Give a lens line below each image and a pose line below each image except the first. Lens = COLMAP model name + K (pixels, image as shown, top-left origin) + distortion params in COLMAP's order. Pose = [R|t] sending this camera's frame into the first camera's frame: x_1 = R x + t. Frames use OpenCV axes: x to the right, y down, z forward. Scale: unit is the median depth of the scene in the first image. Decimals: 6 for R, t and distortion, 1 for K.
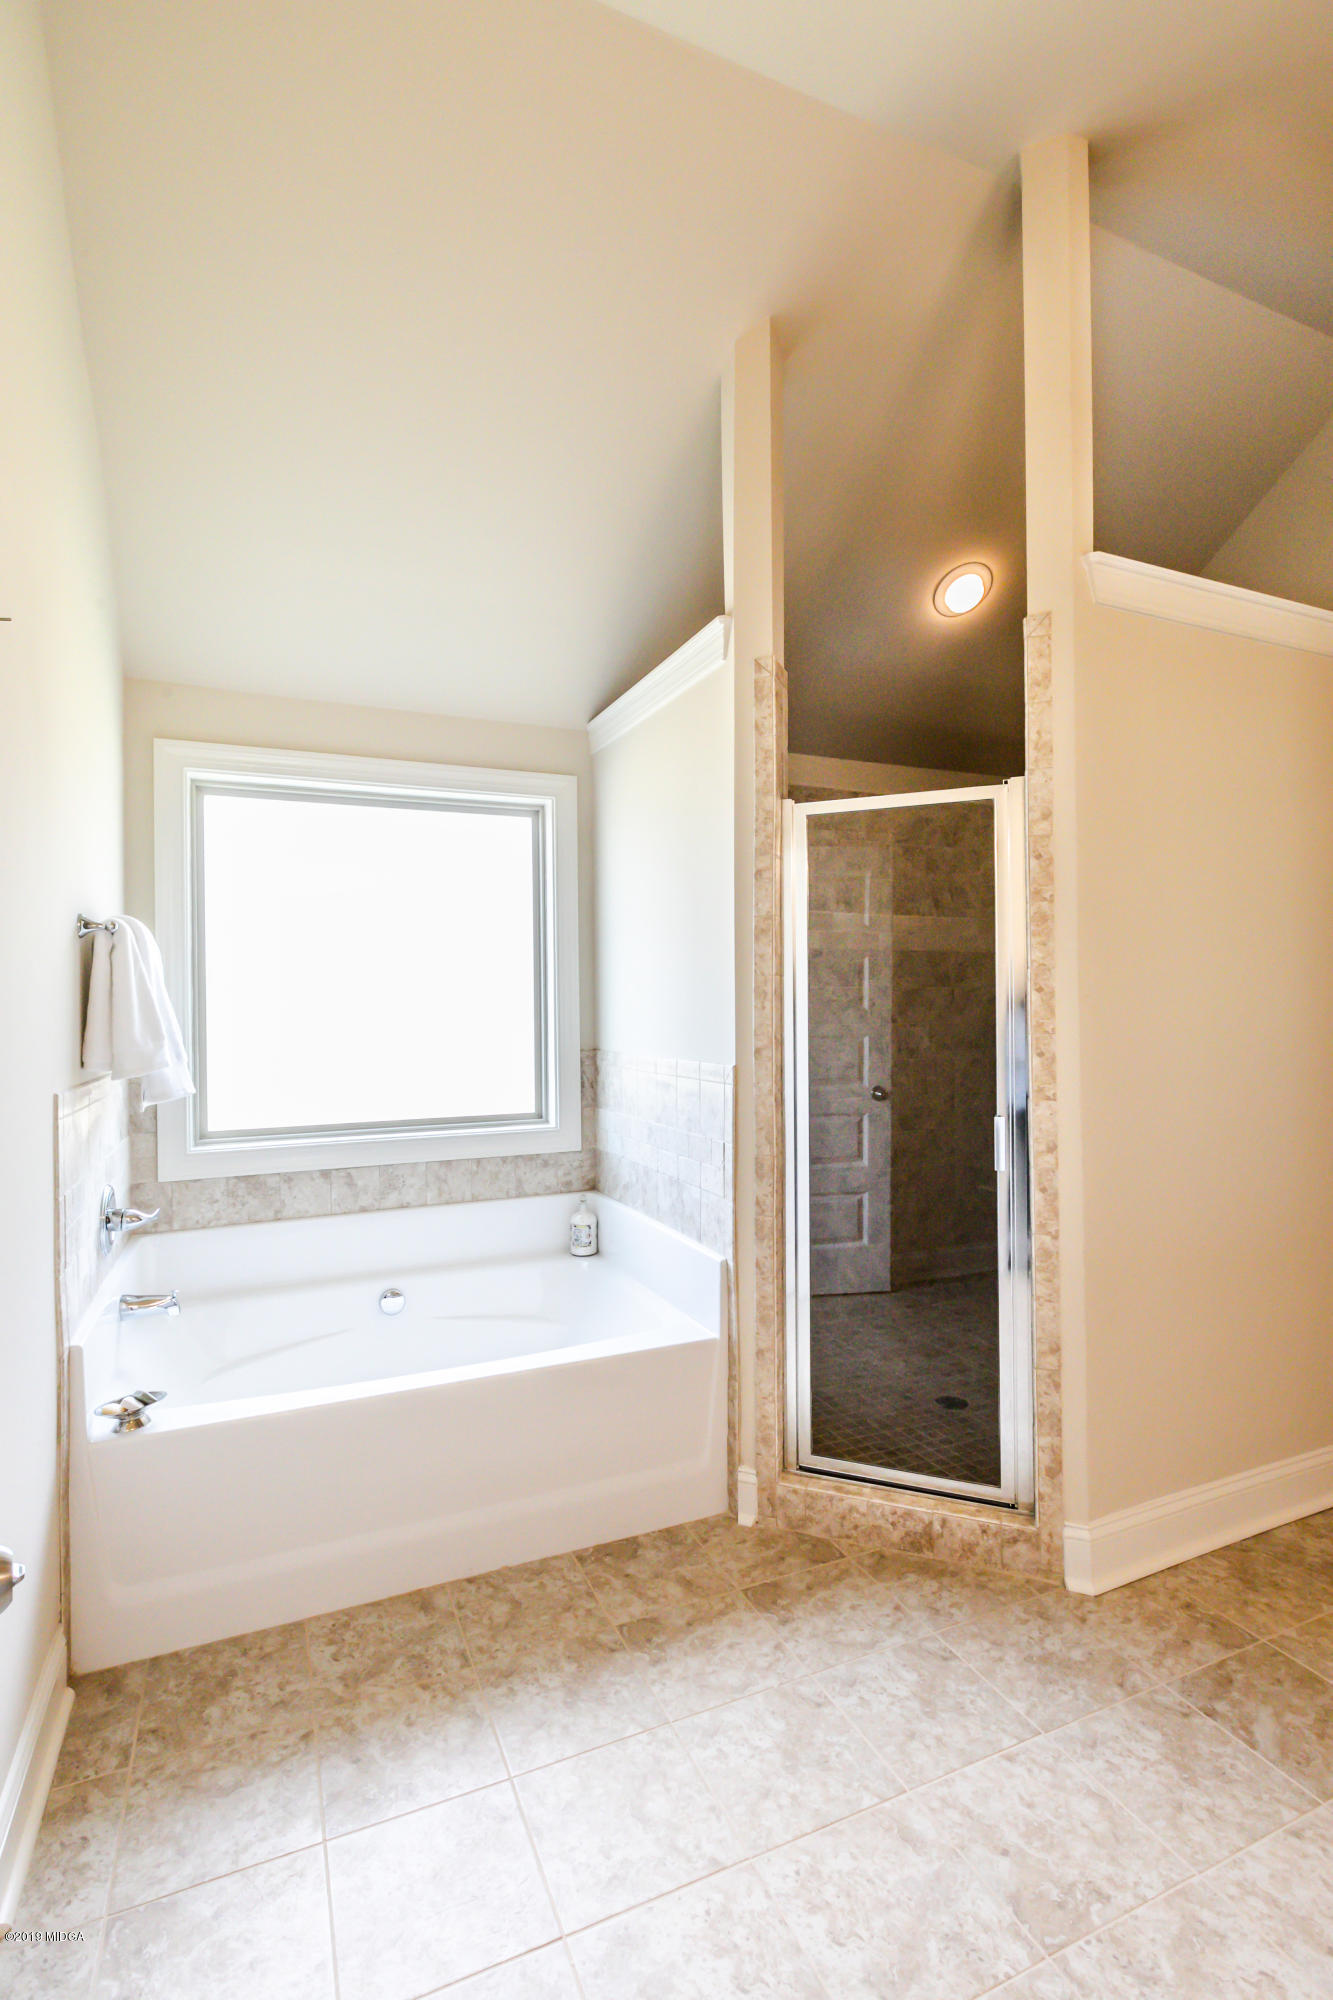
lens RADIAL K [[955.6, 0, 660.4], [0, 955.6, 998.7], [0, 0, 1]] dist [-0.009918, -0.000457]
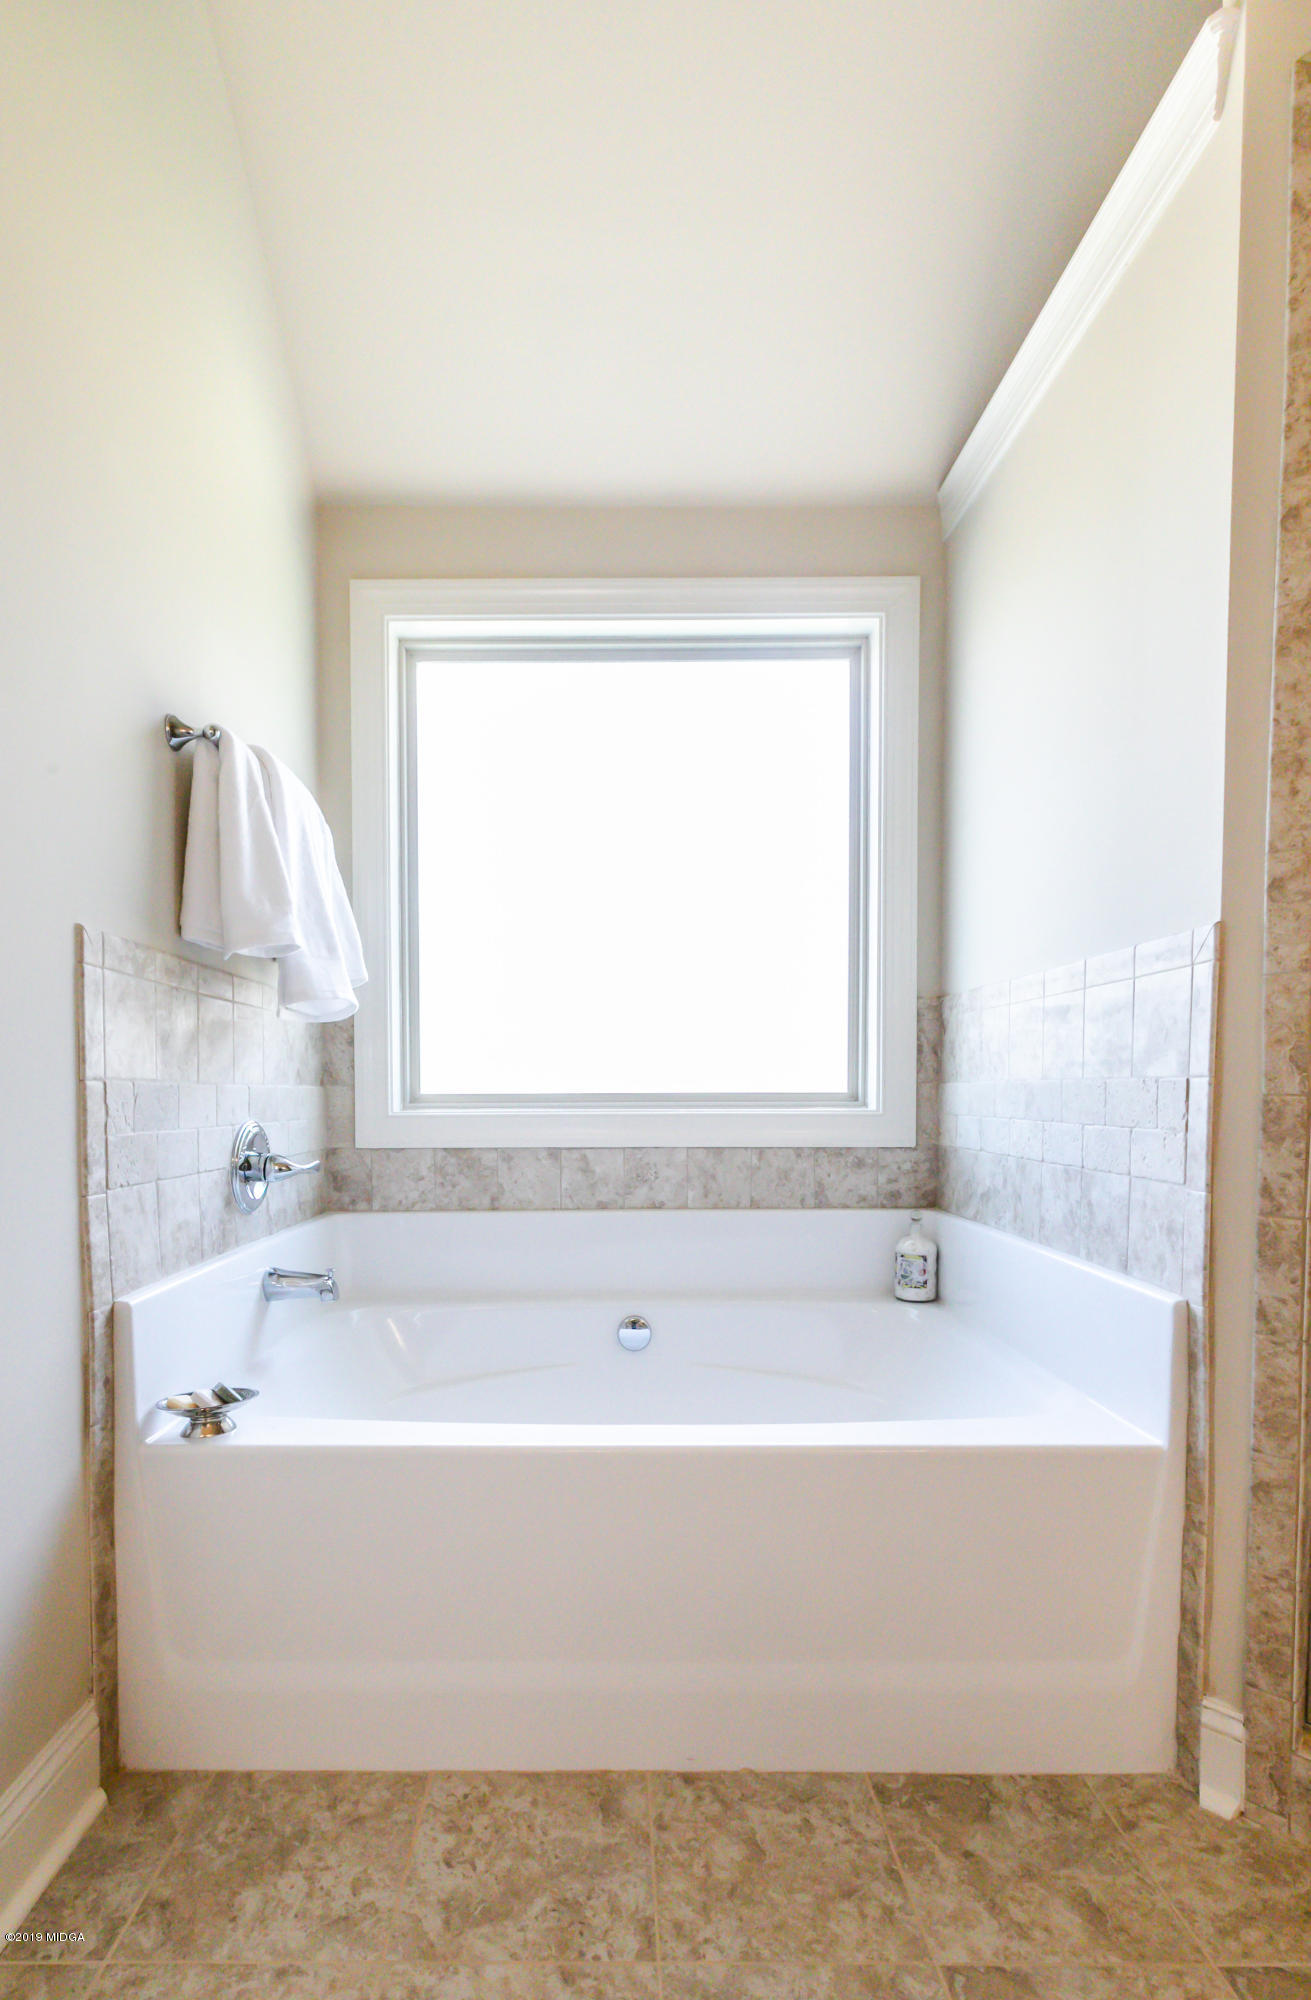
lens RADIAL K [[962.6, 0, 604.8], [0, 962.6, 1127.0], [0, 0, 1]] dist [-0.002852, 0.001249]
pose [[0.912897, 0.022770, -0.407555, -0.008463], [-0.009064, 0.999328, 0.035528, 0.143964], [0.408090, -0.028740, 0.912489, 0.348540]]
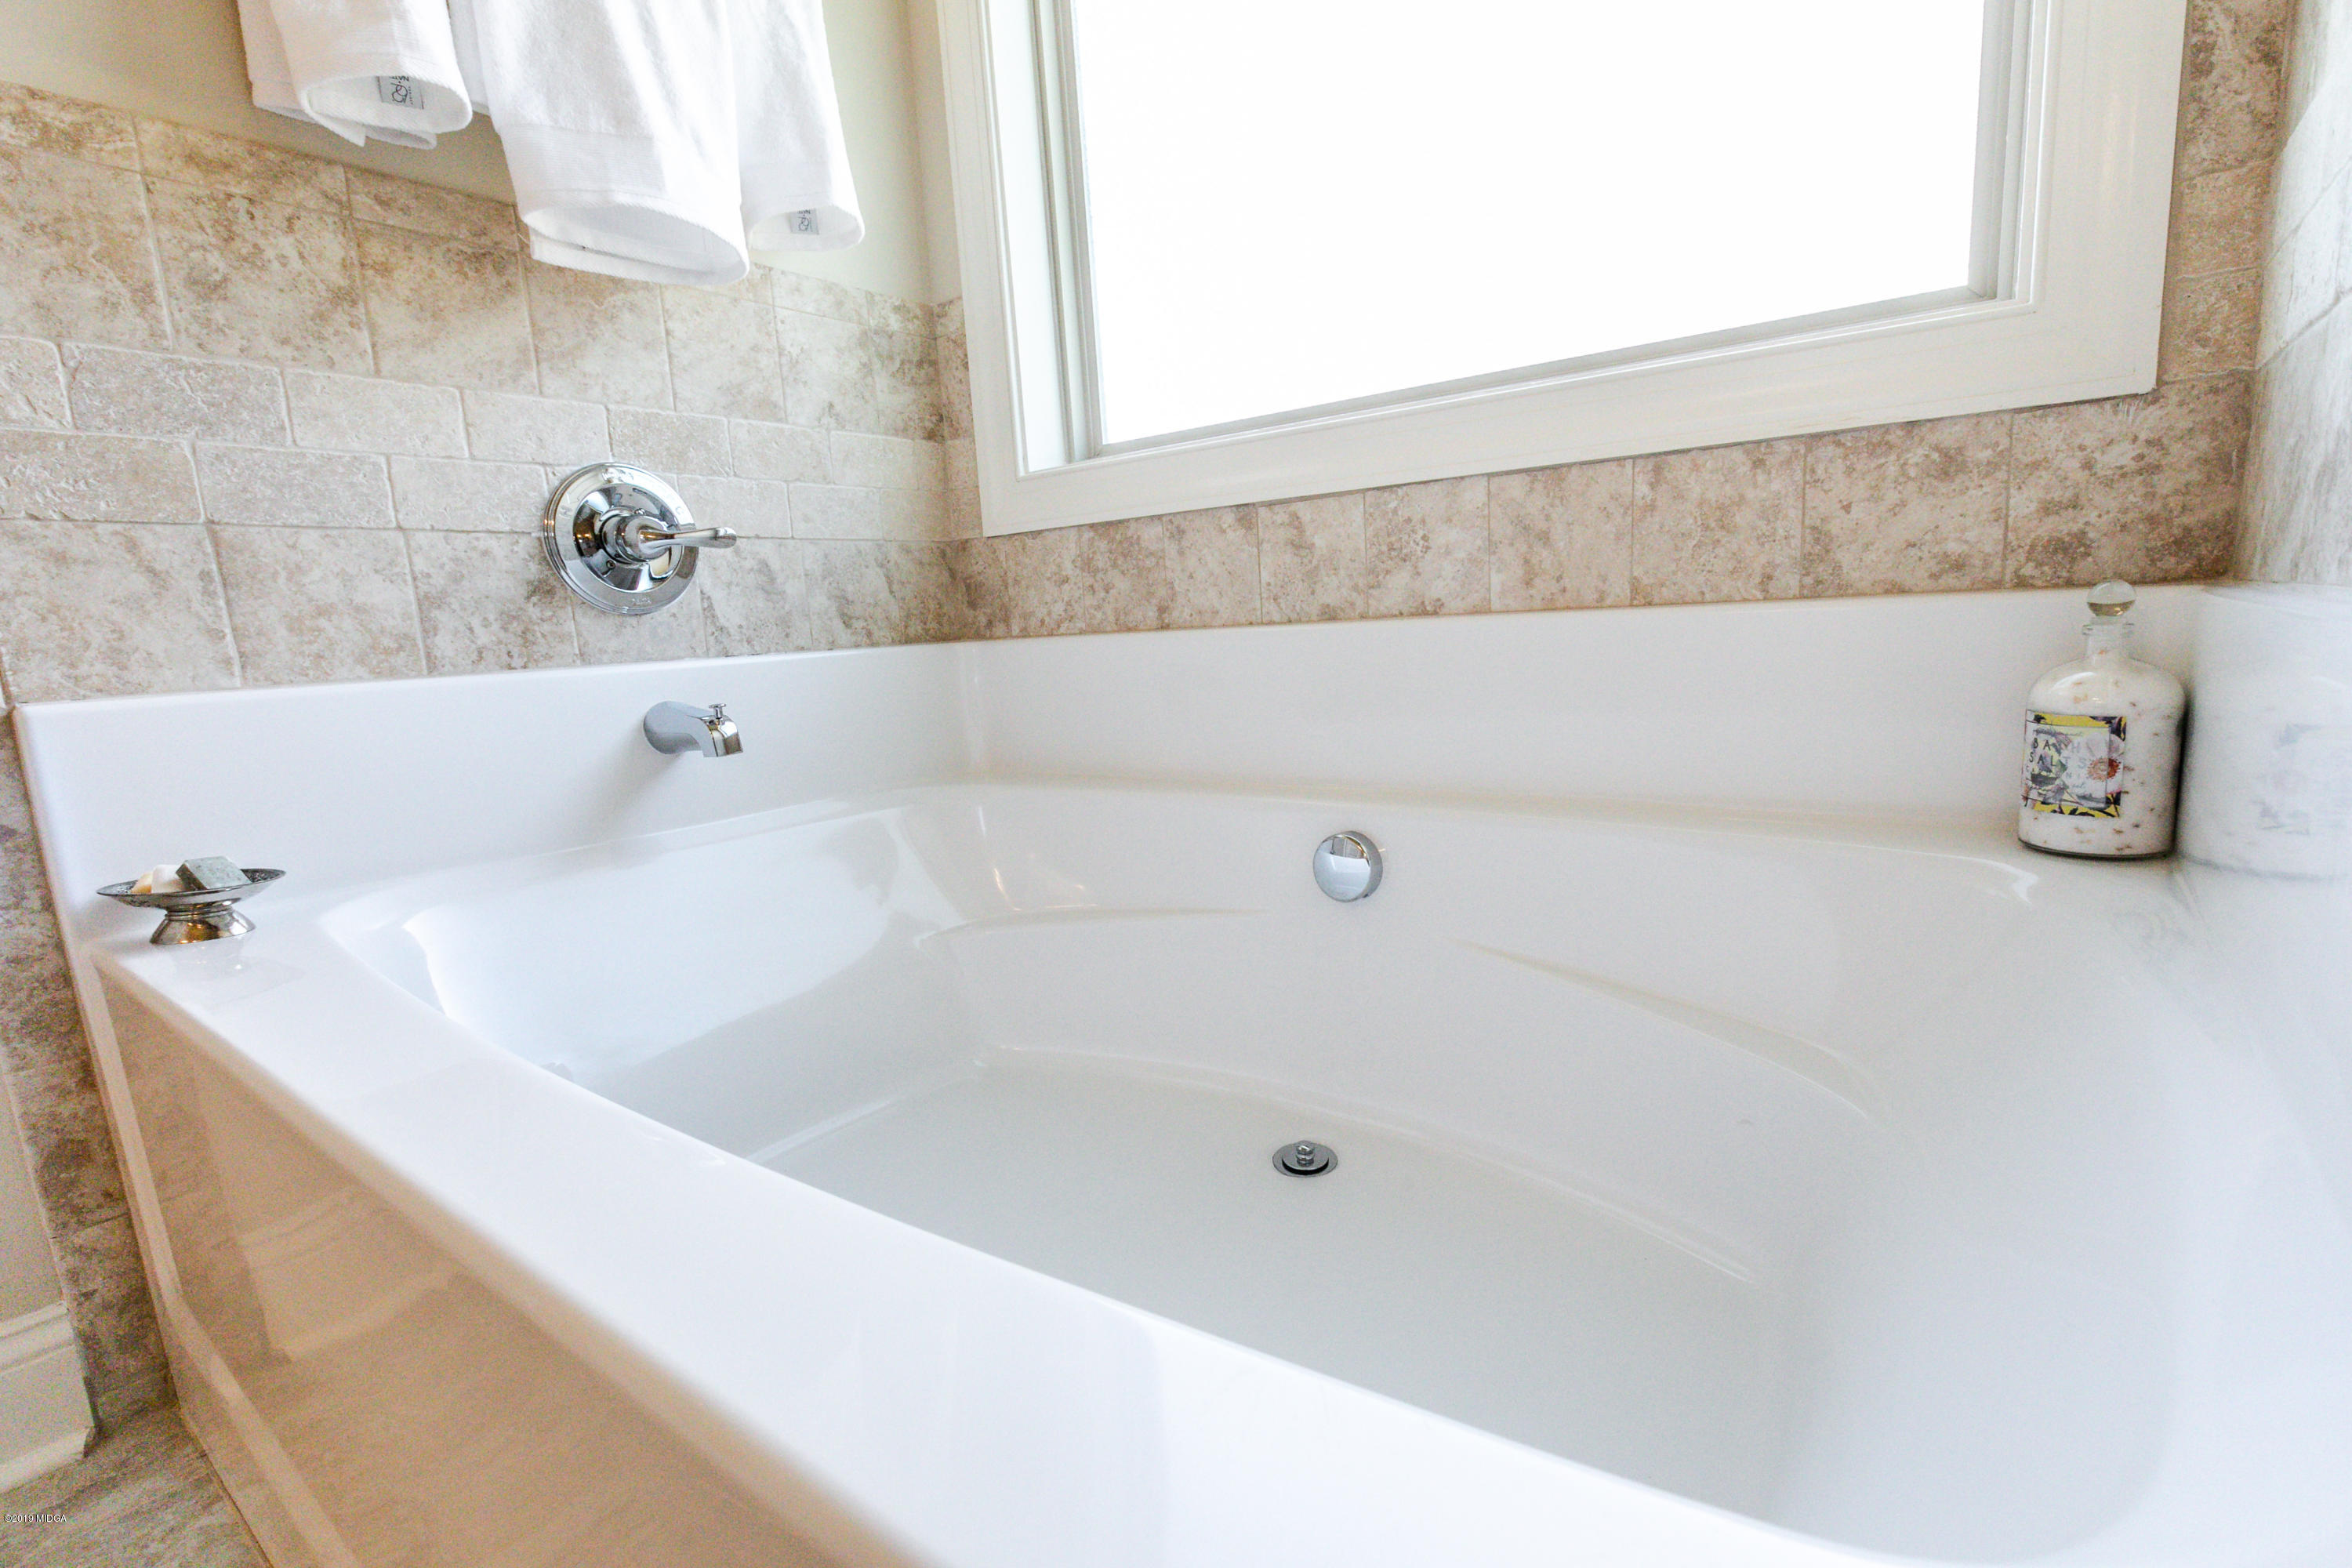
lens RADIAL K [[1093.6, 0, 1191.0], [0, 1093.6, 782.7], [0, 0, 1]] dist [-0.000995, -0.000119]
pose [[0.496484, 0.121676, -0.859476, 0.037939], [0.044273, 0.985289, 0.165062, 0.229340], [0.866916, -0.120003, 0.483793, 0.796711]]
